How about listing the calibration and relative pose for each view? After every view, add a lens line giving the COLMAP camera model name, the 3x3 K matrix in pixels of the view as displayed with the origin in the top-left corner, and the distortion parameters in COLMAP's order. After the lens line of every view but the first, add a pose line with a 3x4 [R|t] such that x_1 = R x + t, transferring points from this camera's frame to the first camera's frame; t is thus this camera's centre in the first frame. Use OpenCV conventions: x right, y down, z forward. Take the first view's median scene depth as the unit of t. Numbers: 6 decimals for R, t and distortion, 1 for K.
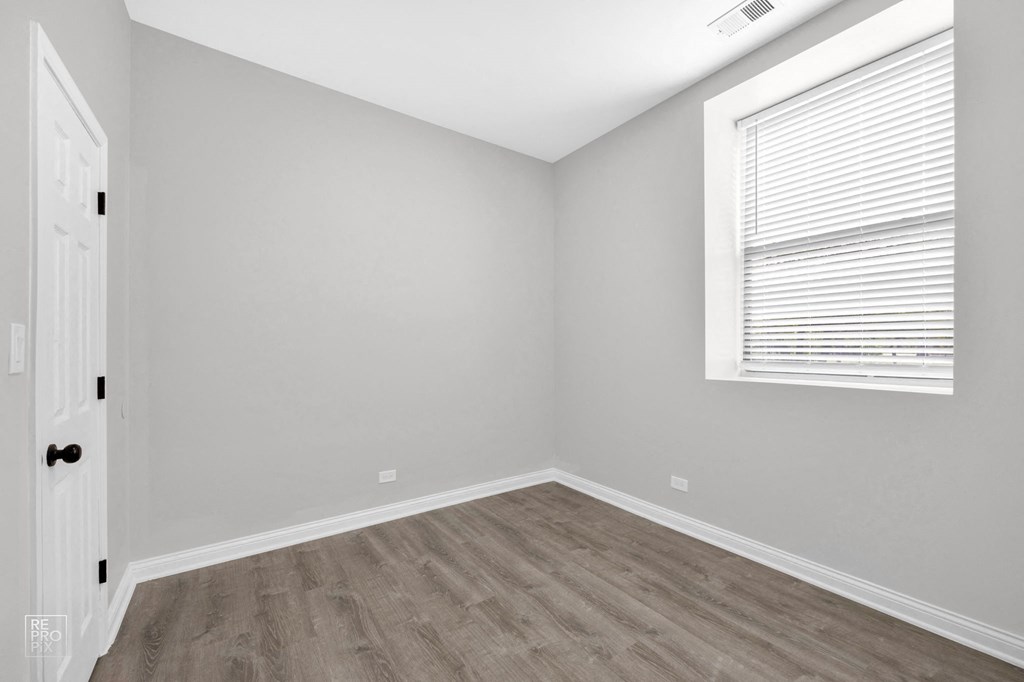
lens RADIAL K [[418.3, 0, 522.2], [0, 418.3, 345.6], [0, 0, 1]] dist [-0.000693, -0.000132]
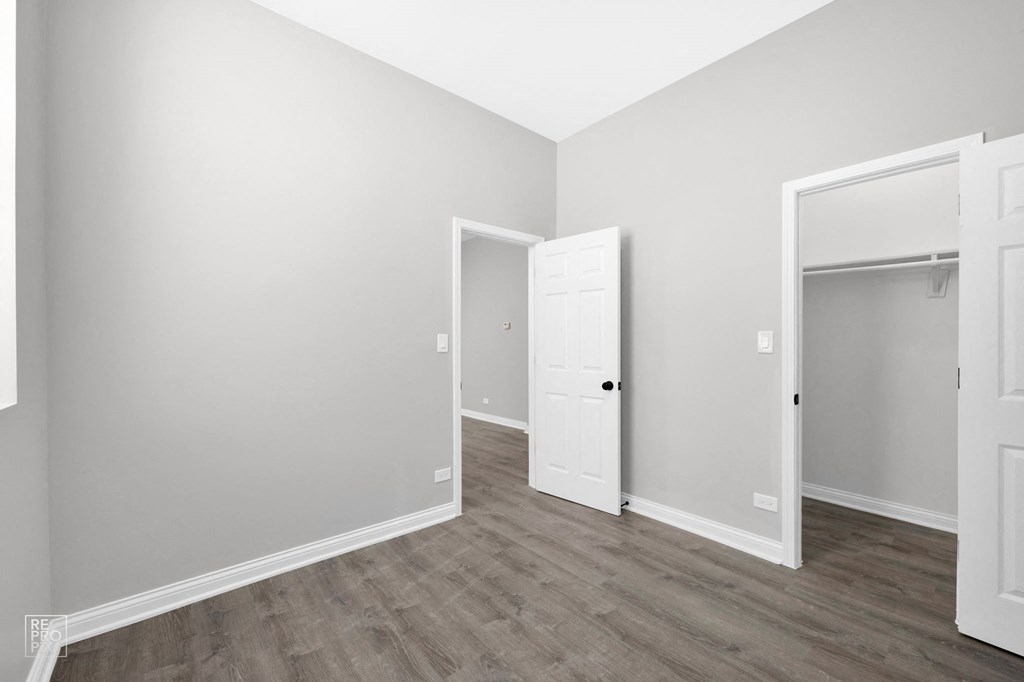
lens RADIAL K [[418.3, 0, 522.2], [0, 418.3, 345.6], [0, 0, 1]] dist [-0.000693, -0.000132]
pose [[-0.996737, 0.006472, -0.080464, 0.138461], [0.006189, 0.999974, 0.003773, 0.006619], [0.080486, 0.003262, -0.996750, 1.439012]]
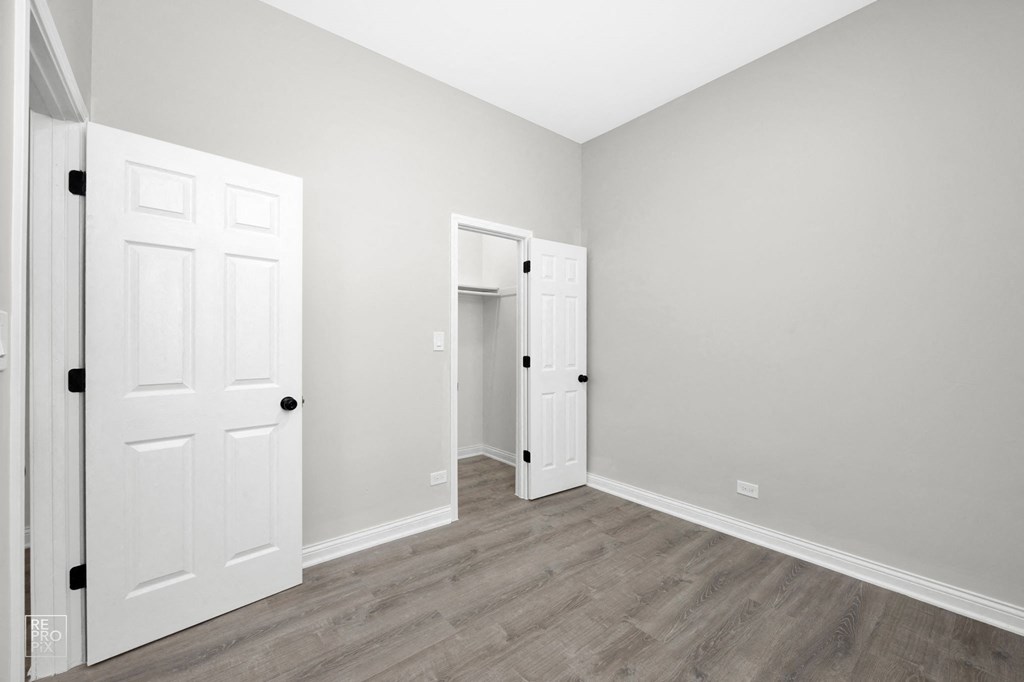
lens RADIAL K [[415.4, 0, 503.0], [0, 415.4, 340.4], [0, 0, 1]] dist [0.000319, -0.000574]
pose [[0.039831, -0.000756, -0.999206, 0.668172], [0.004393, 0.999990, -0.000582, 0.005520], [0.999197, -0.004366, 0.039834, 0.599498]]
